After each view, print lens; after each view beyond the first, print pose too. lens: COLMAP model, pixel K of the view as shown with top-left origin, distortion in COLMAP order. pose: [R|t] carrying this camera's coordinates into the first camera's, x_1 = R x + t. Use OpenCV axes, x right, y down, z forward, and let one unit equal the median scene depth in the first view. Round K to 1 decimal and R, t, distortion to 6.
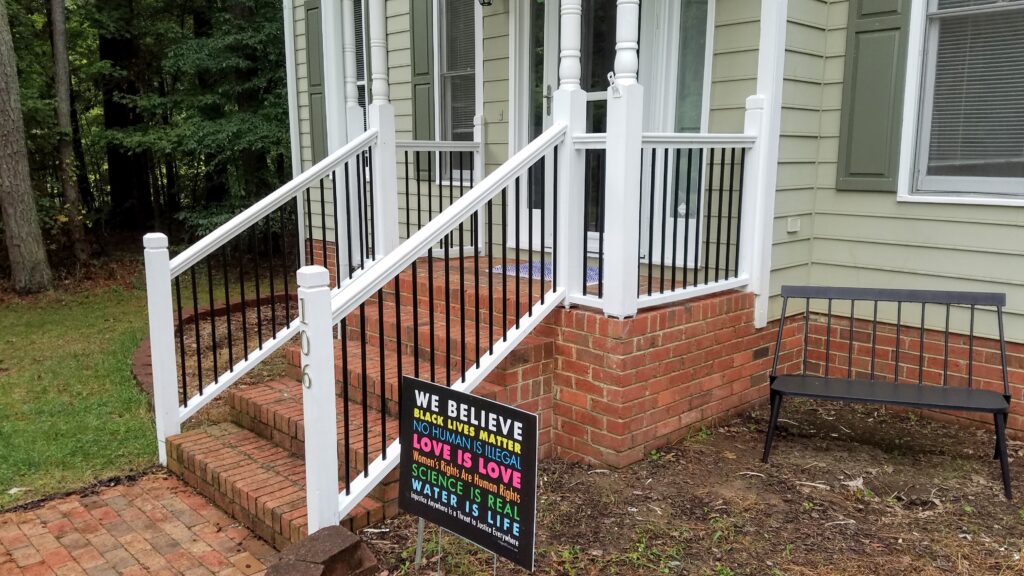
lens RADIAL K [[771.7, 0, 509.4], [0, 771.7, 291.6], [0, 0, 1]] dist [0.014108, -0.080395]
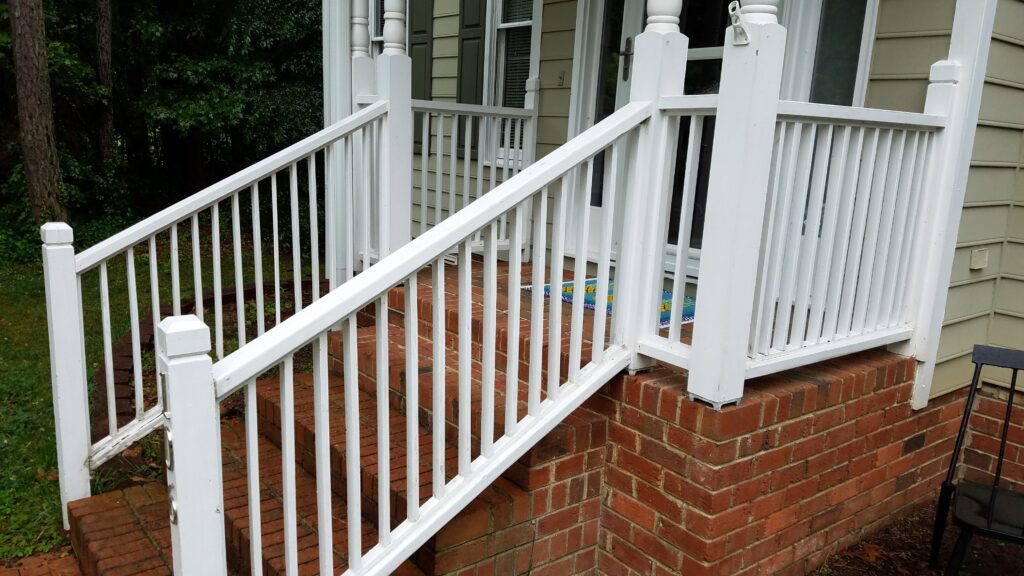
lens RADIAL K [[771.7, 0, 503.9], [0, 771.7, 291.4], [0, 0, 1]] dist [0.014108, -0.080395]
pose [[0.993667, 0.068230, -0.089280, 0.019871], [-0.065723, 0.997365, 0.030733, -0.058407], [0.091142, -0.024670, 0.995532, 0.334527]]
